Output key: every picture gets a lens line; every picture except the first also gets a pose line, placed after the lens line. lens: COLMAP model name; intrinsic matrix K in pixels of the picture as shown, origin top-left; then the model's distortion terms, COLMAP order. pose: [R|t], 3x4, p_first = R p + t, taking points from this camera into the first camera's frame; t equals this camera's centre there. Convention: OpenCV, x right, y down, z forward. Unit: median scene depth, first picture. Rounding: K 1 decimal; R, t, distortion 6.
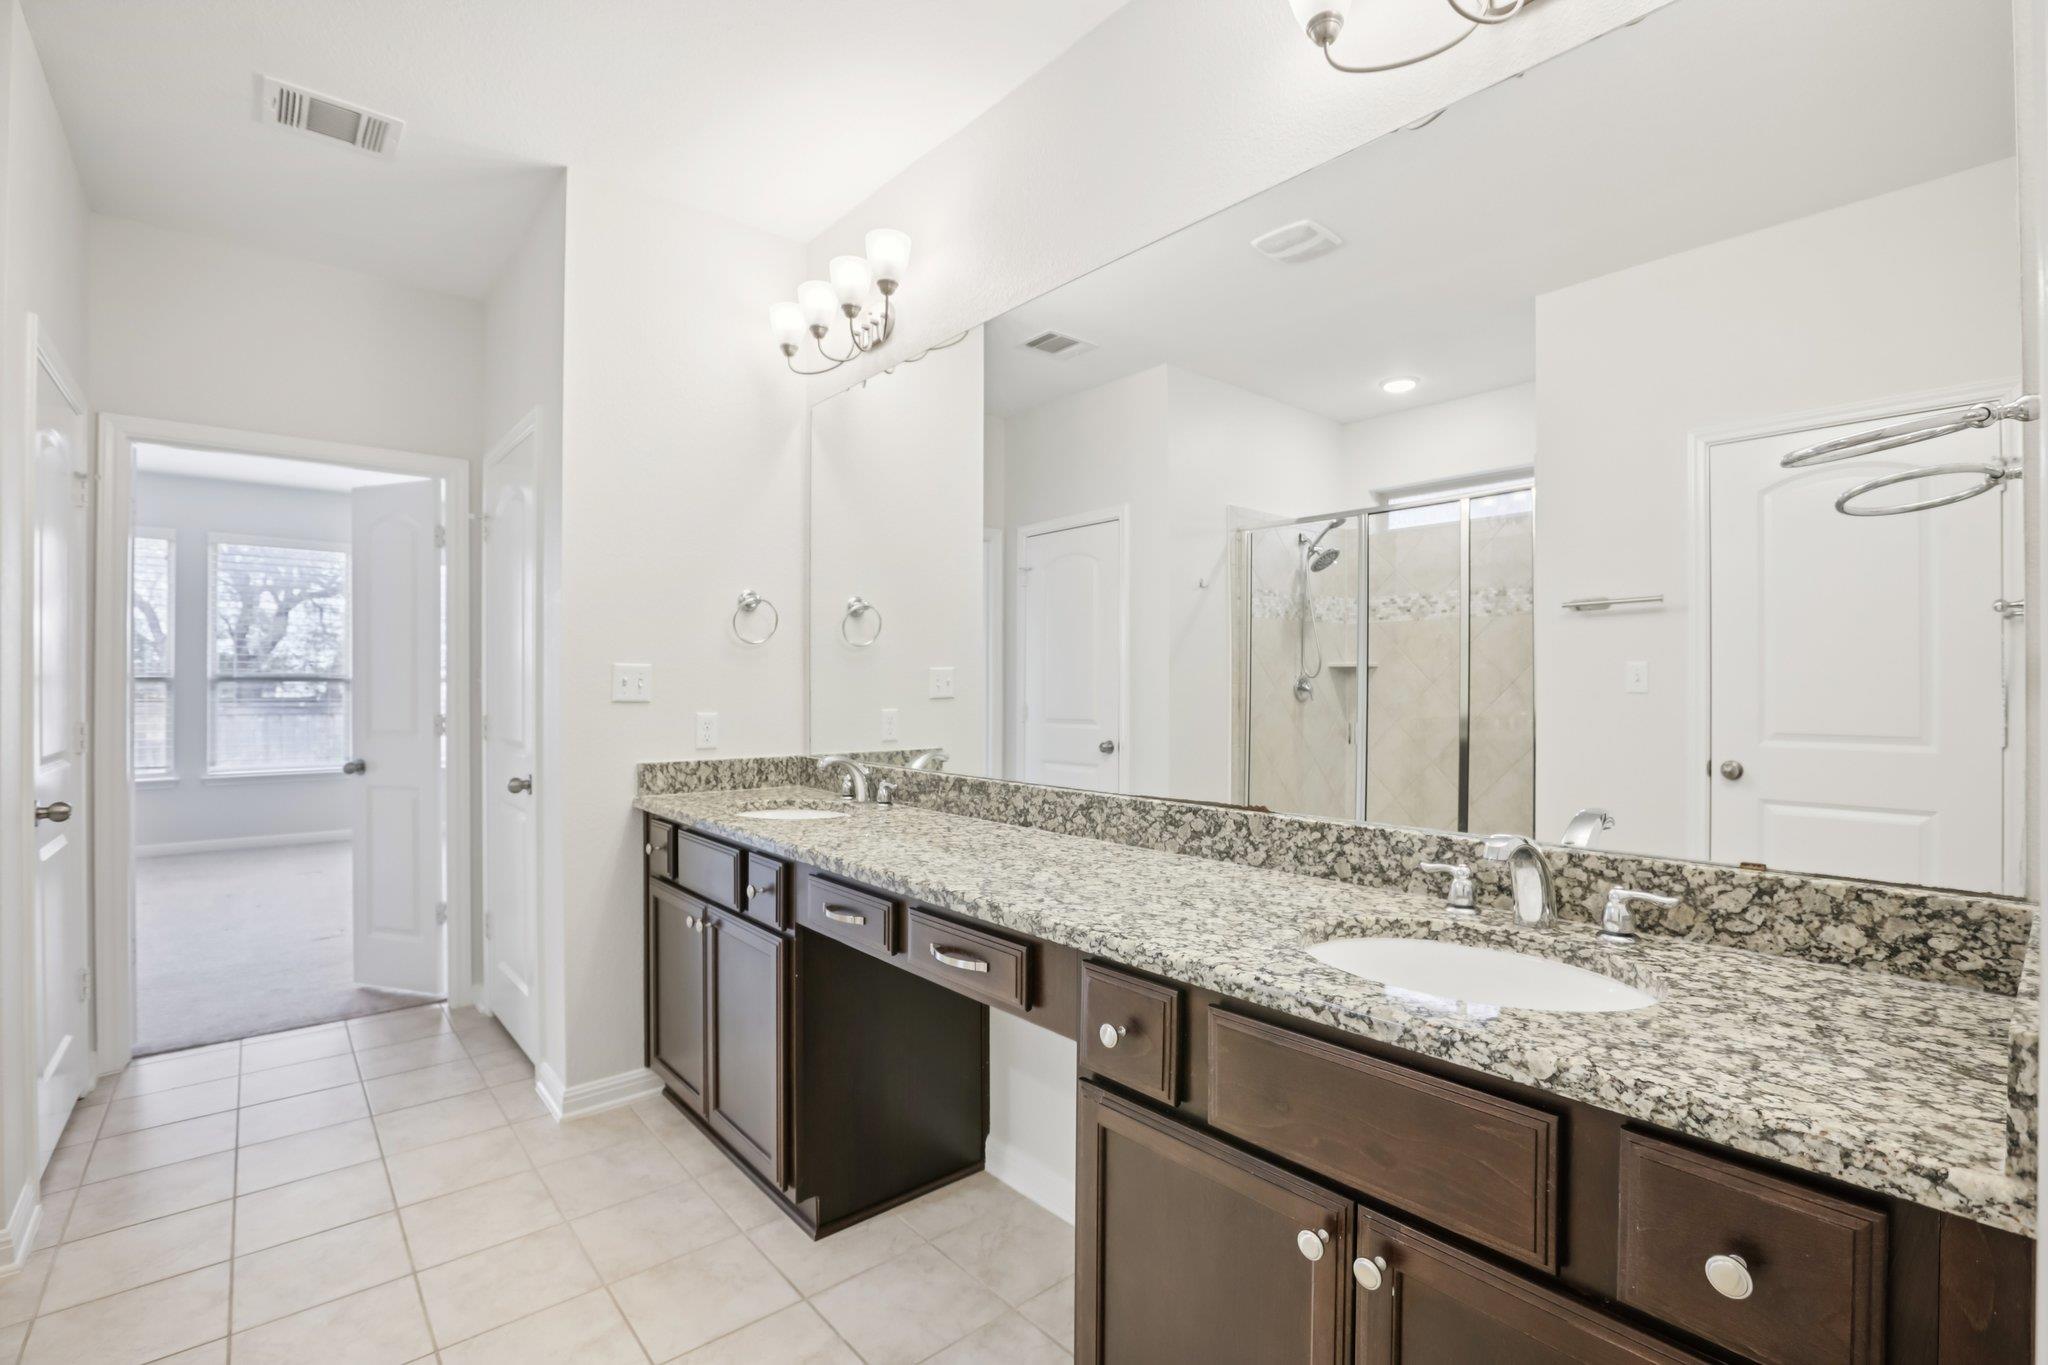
lens RADIAL K [[946.2, 0, 1018.0], [0, 946.2, 683.1], [0, 0, 1]] dist [-0.018077, 0.007477]
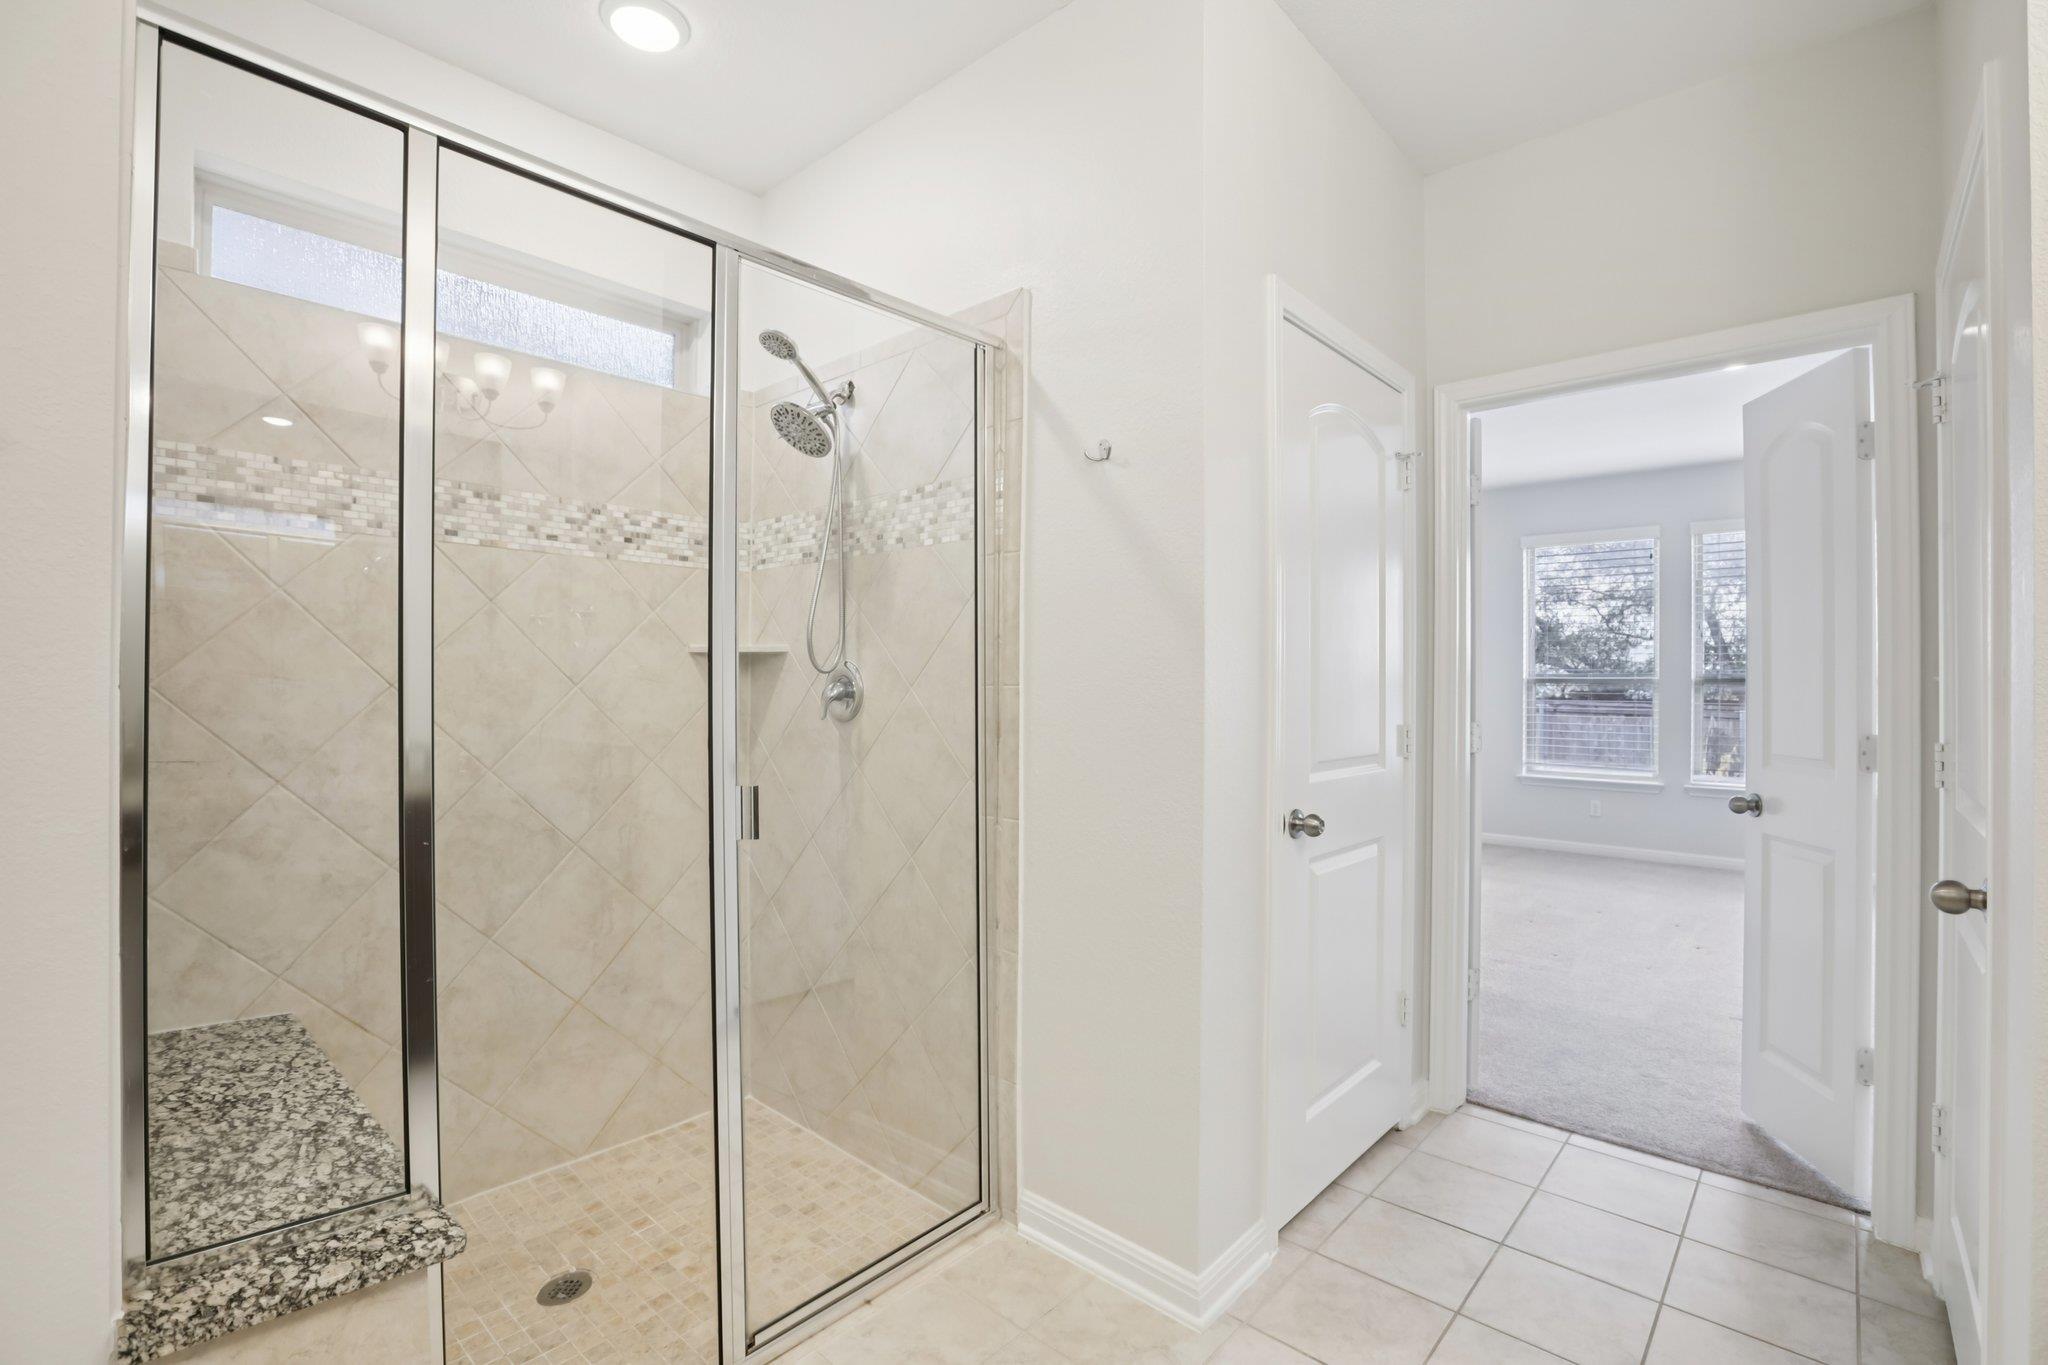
lens RADIAL K [[916.4, 0, 1022.0], [0, 916.4, 690.2], [0, 0, 1]] dist [-0.015385, -0.000271]
pose [[0.142245, 0.002893, -0.989827, -0.090594], [0.001735, 0.999993, 0.003172, 0.001343], [0.989830, -0.002168, 0.142239, 0.288617]]
